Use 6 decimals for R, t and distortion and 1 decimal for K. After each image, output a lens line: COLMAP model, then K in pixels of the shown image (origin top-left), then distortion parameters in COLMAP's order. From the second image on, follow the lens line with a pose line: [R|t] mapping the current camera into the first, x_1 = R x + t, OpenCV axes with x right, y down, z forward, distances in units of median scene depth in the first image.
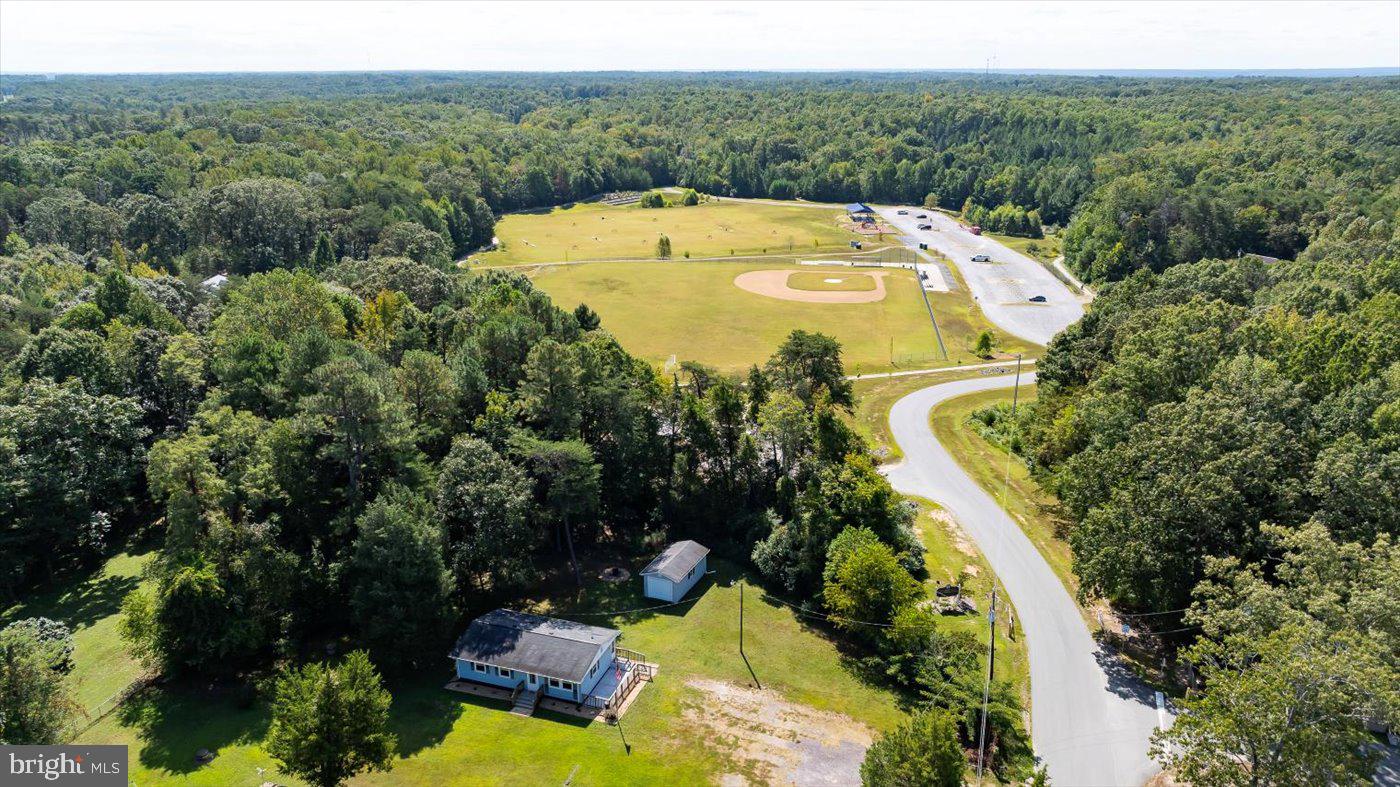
lens RADIAL K [[991.3, 0, 700.0], [0, 991.3, 393.5], [0, 0, 1]] dist [-0.023761, 0.005834]
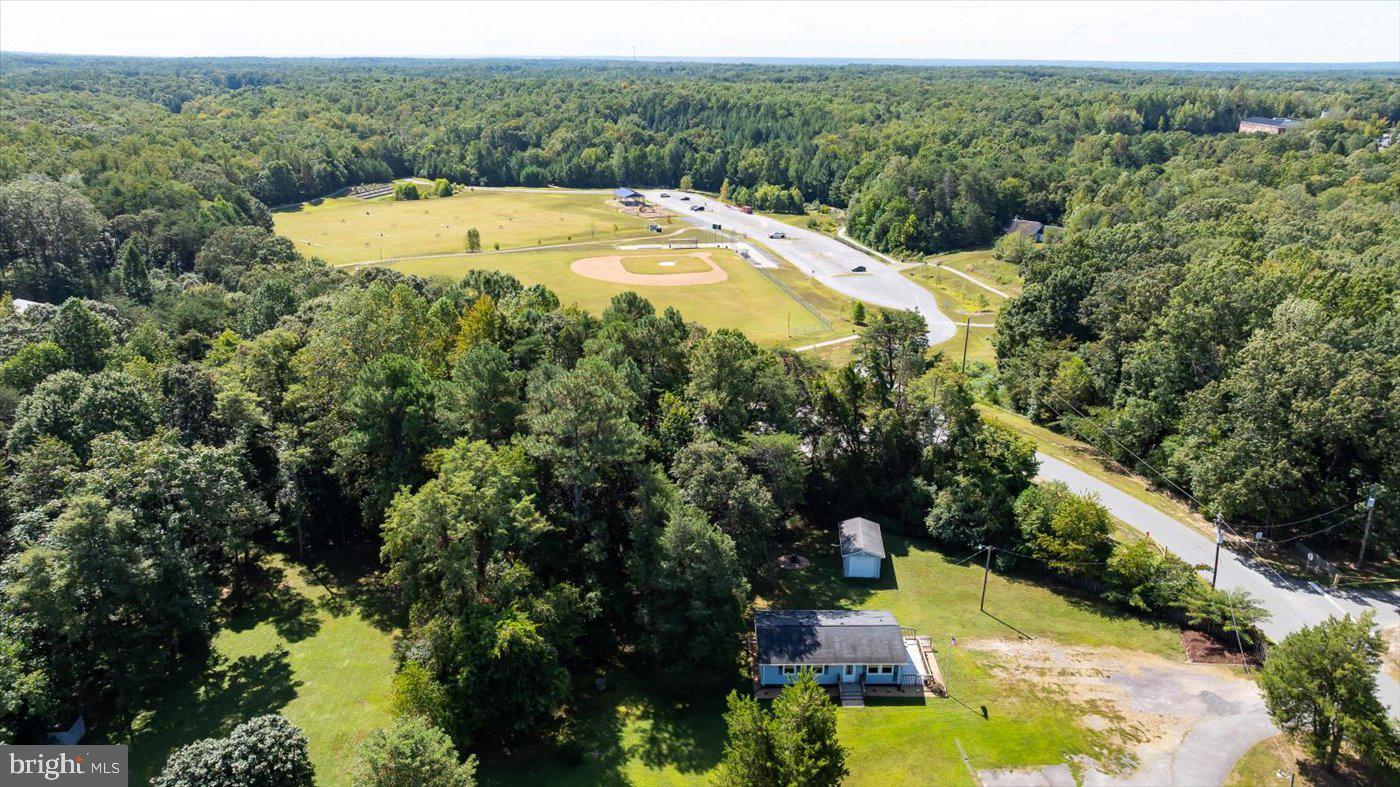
lens RADIAL K [[970.1, 0, 702.3], [0, 970.1, 390.9], [0, 0, 1]] dist [-0.021485, 0.001789]
pose [[0.942927, -0.099159, 0.317892, -0.365591], [0.093978, 0.995072, 0.031633, -0.023646], [-0.319462, 0.000047, 0.947599, 0.071995]]
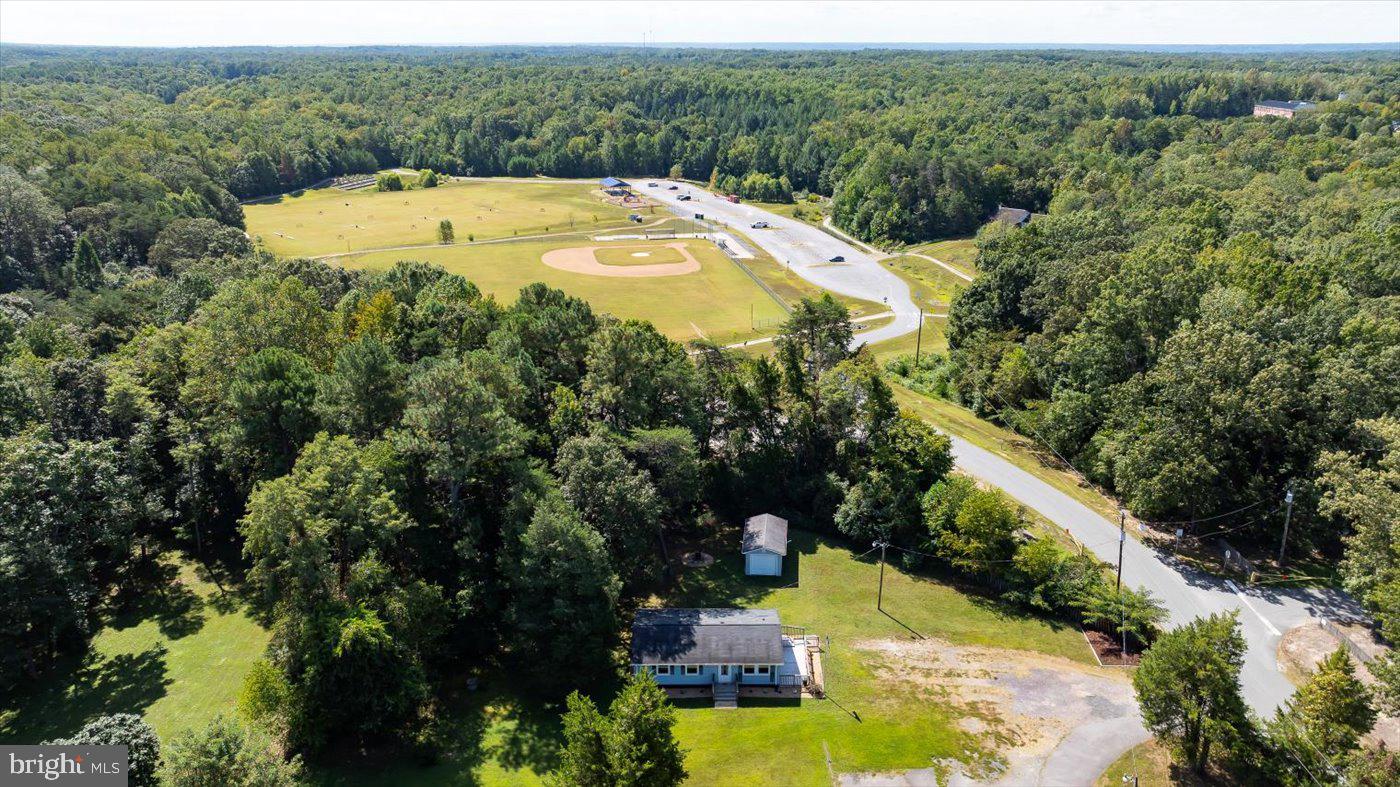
lens RADIAL K [[991.3, 0, 700.0], [0, 991.3, 393.5], [0, 0, 1]] dist [-0.023761, 0.005834]
pose [[0.947487, -0.104153, 0.302357, -0.282730], [0.096983, 0.994534, 0.038676, -0.014528], [-0.304733, -0.007322, 0.952410, 0.048275]]
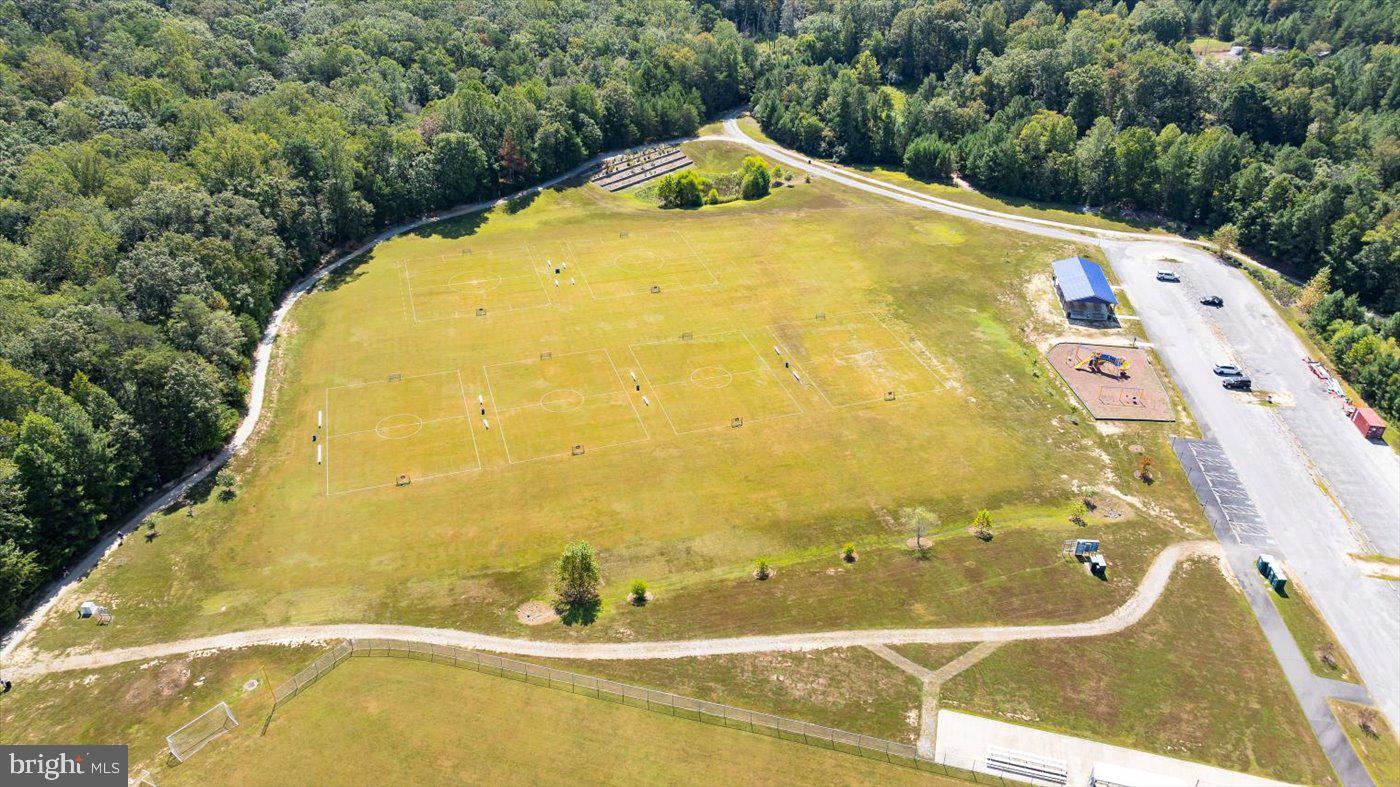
lens RADIAL K [[991.3, 0, 700.0], [0, 991.3, 393.5], [0, 0, 1]] dist [-0.023761, 0.005834]
pose [[0.990067, 0.081352, -0.114673, 0.128015], [-0.054151, 0.973320, 0.222969, -0.796012], [0.129753, -0.214544, 0.968057, 1.737235]]
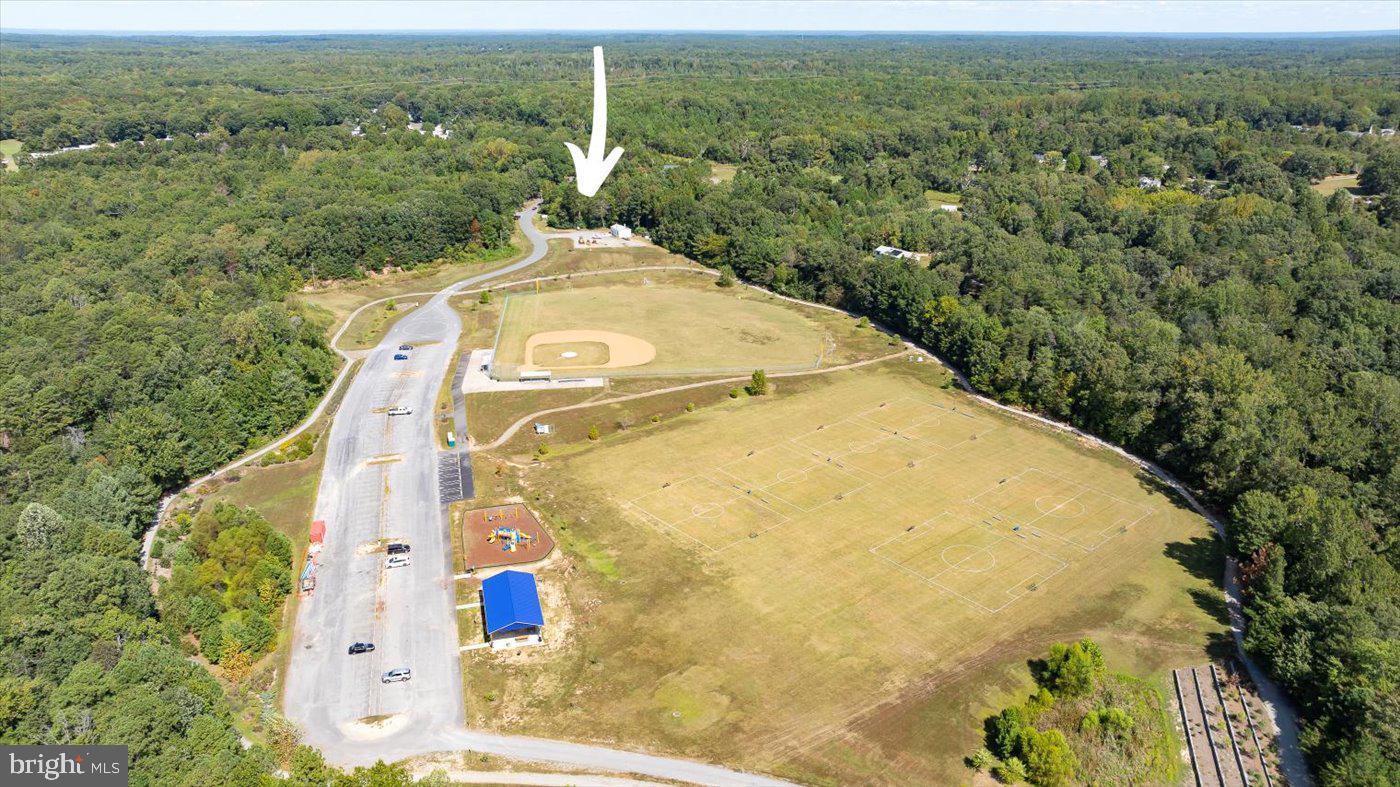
lens RADIAL K [[991.3, 0, 700.0], [0, 991.3, 393.5], [0, 0, 1]] dist [-0.023761, 0.005834]
pose [[-0.967404, 0.088788, -0.237162, 0.640452], [-0.081459, 0.777641, 0.623409, -1.912535], [0.239778, 0.622408, -0.745060, 4.614898]]
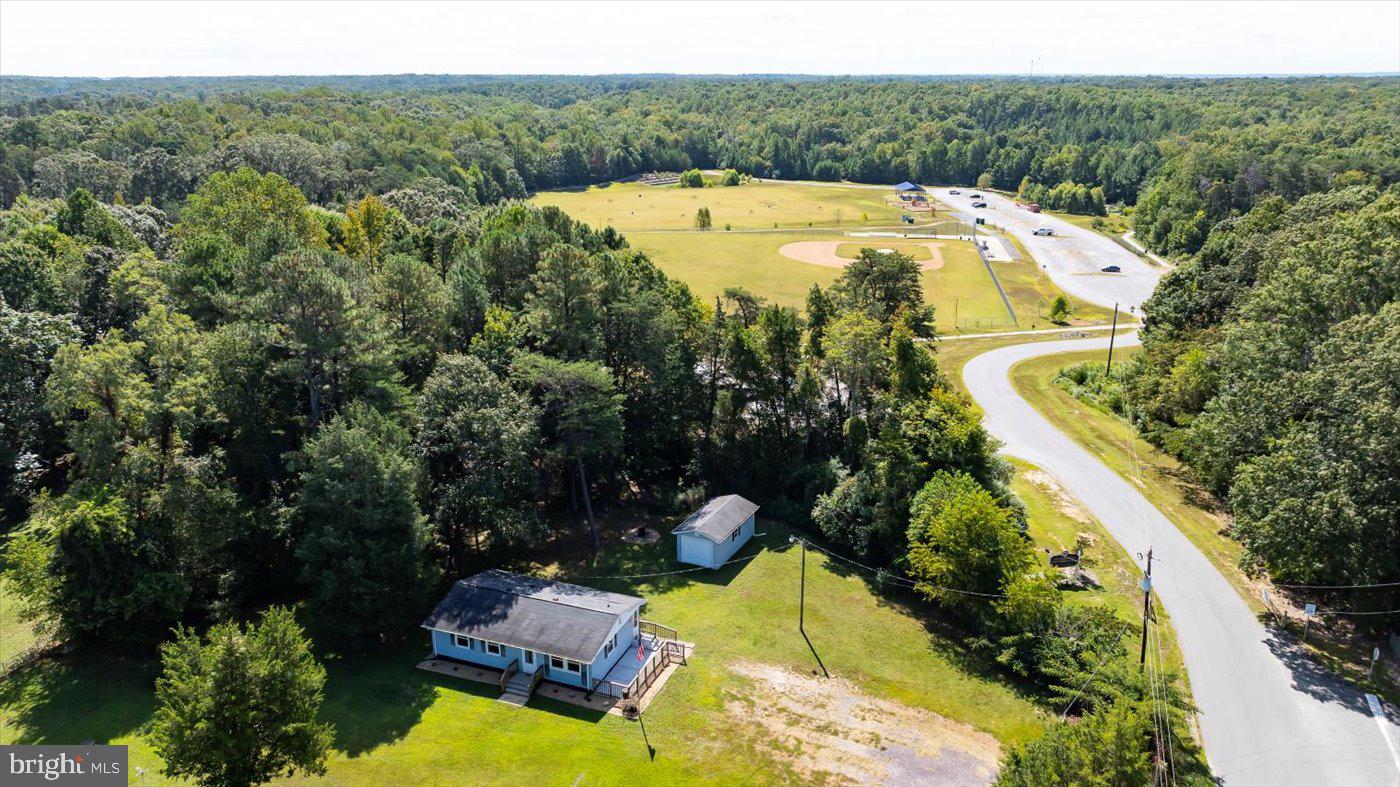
lens RADIAL K [[991.3, 0, 700.0], [0, 991.3, 393.5], [0, 0, 1]] dist [-0.023761, 0.005834]
pose [[0.999238, 0.012210, -0.037074, -0.007236], [-0.012280, 0.999923, -0.001640, 0.052315], [0.037051, 0.002094, 0.999311, 0.149190]]
